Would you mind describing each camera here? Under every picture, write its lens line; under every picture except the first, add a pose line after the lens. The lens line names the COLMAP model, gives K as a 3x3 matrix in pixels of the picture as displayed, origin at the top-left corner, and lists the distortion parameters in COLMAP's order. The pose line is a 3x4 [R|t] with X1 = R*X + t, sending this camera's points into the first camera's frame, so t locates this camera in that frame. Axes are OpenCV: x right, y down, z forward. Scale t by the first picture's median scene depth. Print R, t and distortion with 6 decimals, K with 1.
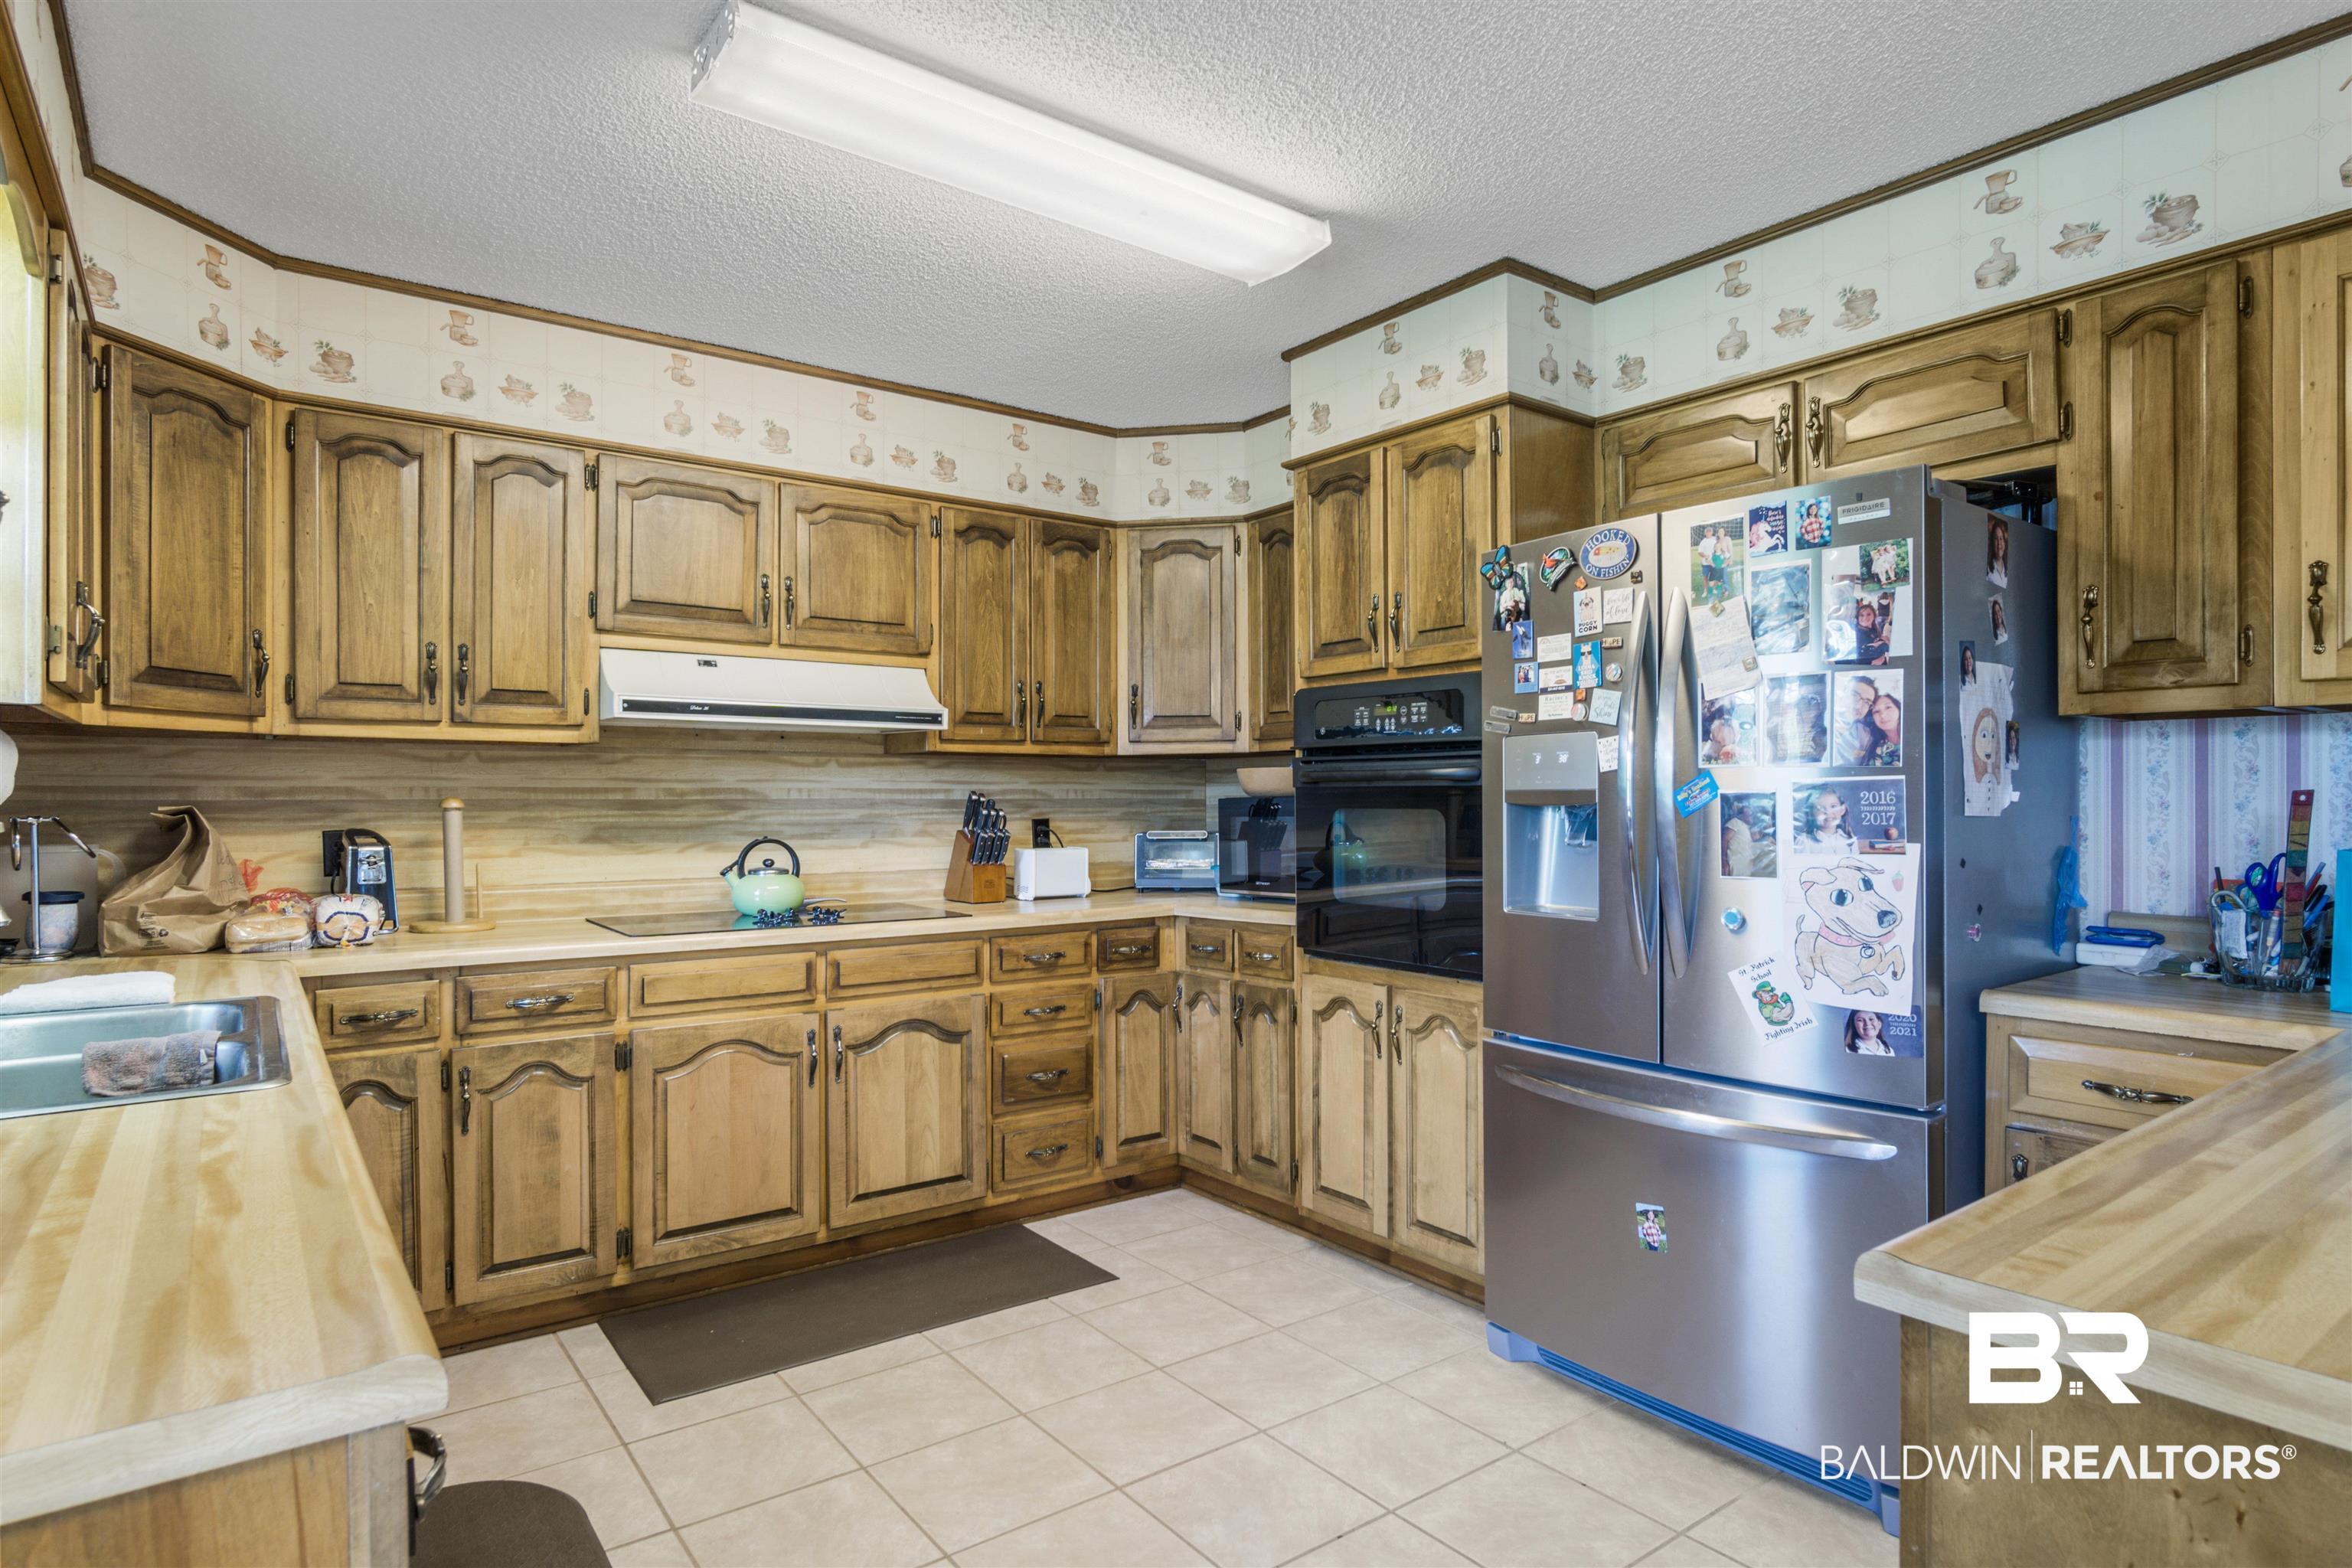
lens RADIAL K [[1263.9, 0, 1171.3], [0, 1263.9, 799.9], [0, 0, 1]] dist [-0.011801, -0.000554]
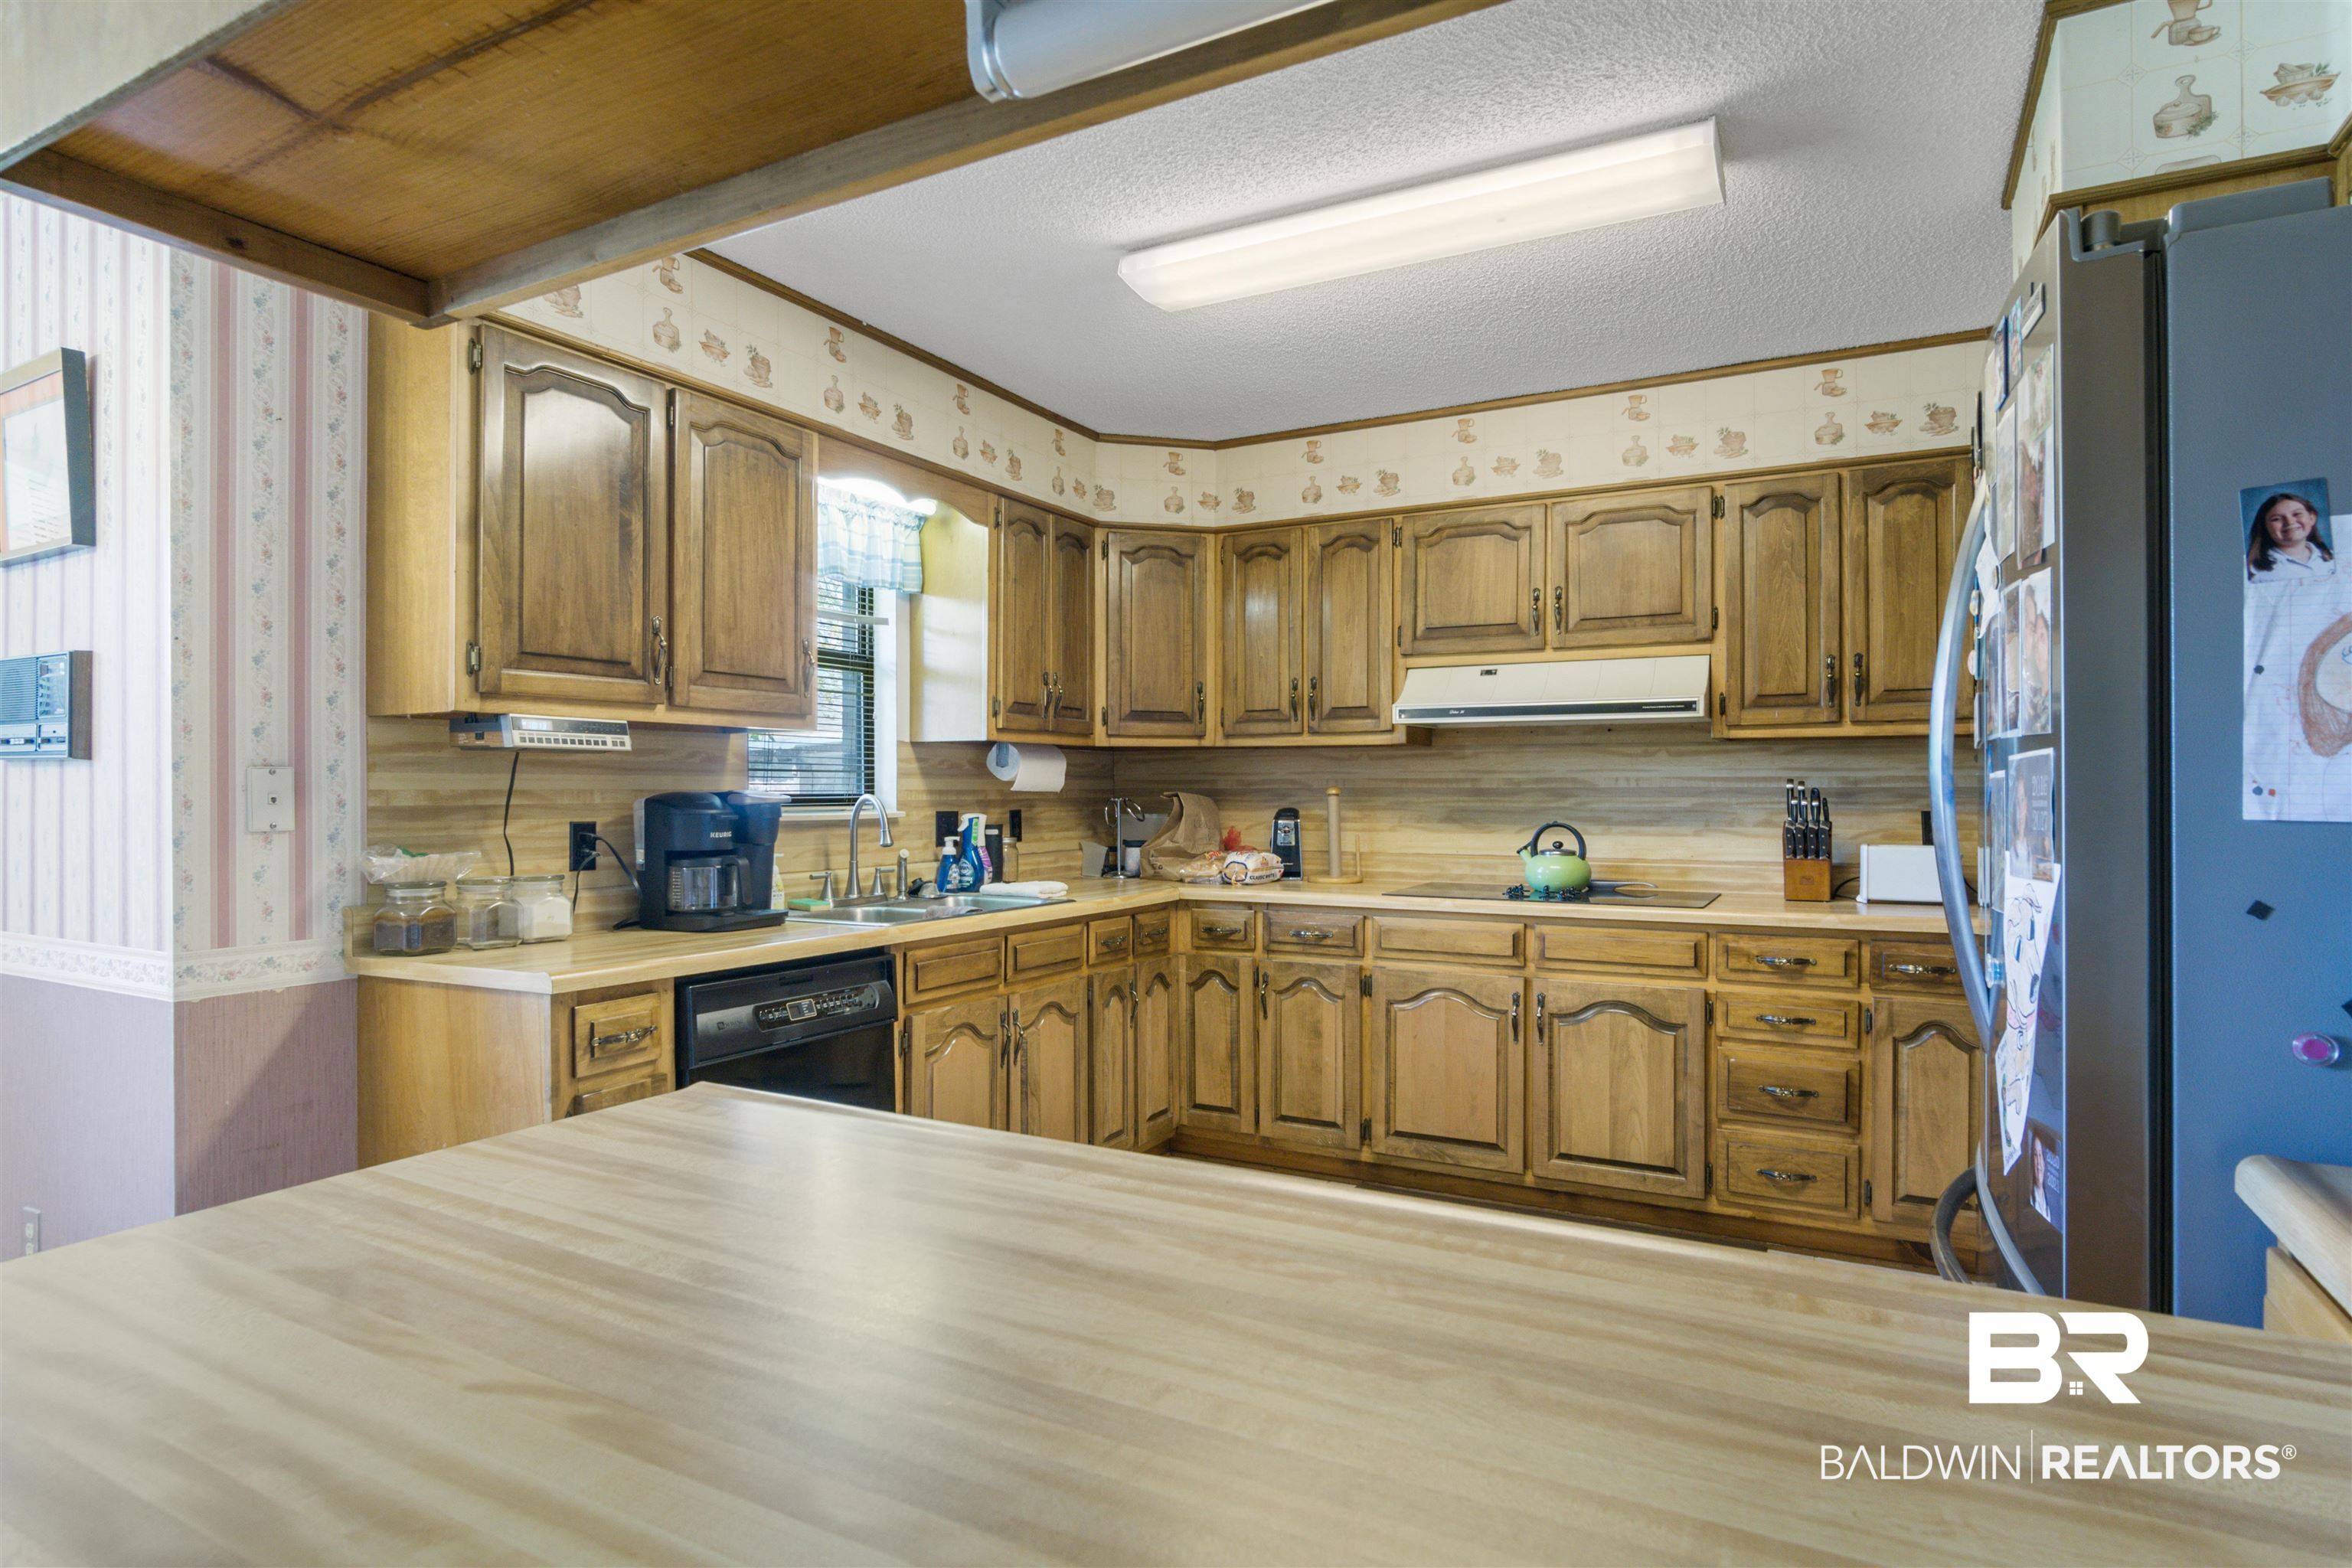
lens RADIAL K [[1263.9, 0, 1162.4], [0, 1263.9, 785.9], [0, 0, 1]] dist [-0.011801, -0.000554]
pose [[0.415388, -0.001297, -0.909644, 0.571397], [0.000005, 0.999999, -0.001423, -0.000482], [0.909644, 0.000586, 0.415387, 0.230165]]
